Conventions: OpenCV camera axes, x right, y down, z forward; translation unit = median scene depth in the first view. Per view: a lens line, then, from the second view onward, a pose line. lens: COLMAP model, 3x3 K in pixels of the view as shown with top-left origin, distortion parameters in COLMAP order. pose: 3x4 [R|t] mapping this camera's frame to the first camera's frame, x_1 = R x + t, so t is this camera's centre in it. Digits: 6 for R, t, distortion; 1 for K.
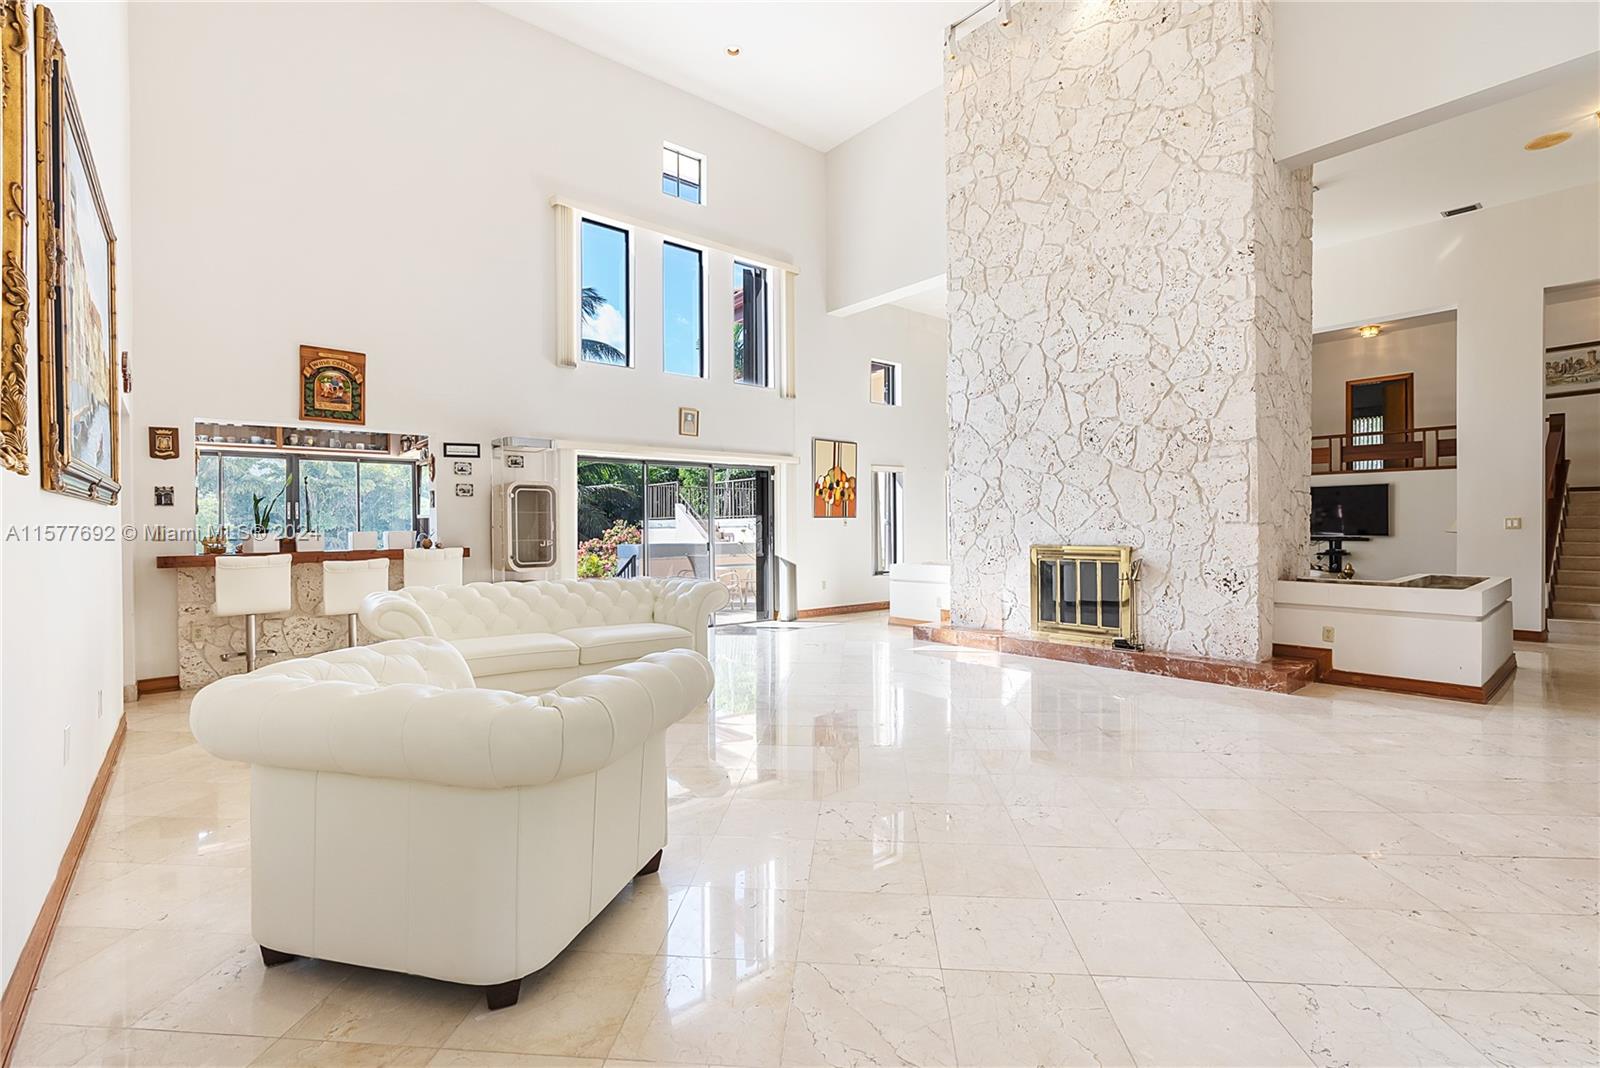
lens RADIAL K [[722.6, 0, 800.0], [0, 722.6, 534.0], [0, 0, 1]] dist [-0.002069, 0.000611]
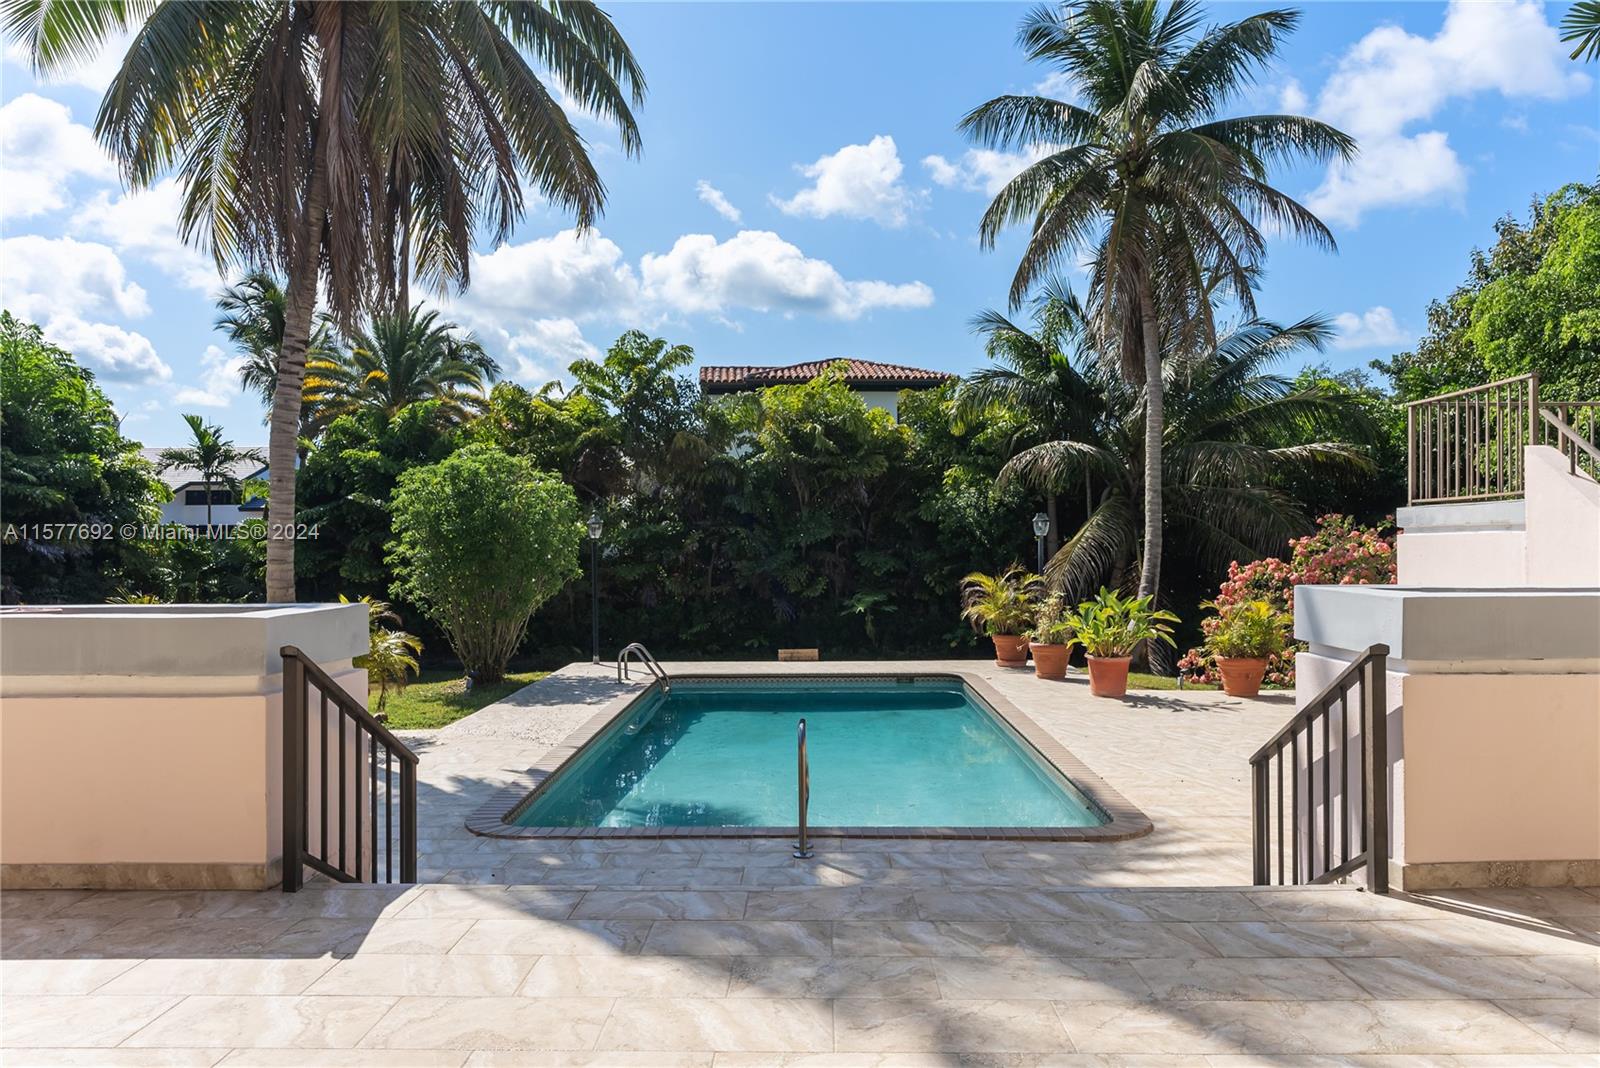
lens RADIAL K [[1071.5, 0, 800.0], [0, 1071.5, 534.0], [0, 0, 1]] dist [0.000237, 0.000018]
pose [[0.754025, -0.004708, -0.656828, -0.162158], [-0.005962, 0.999884, -0.014010, 0.004741], [0.656818, 0.014480, 0.753910, 0.700621]]
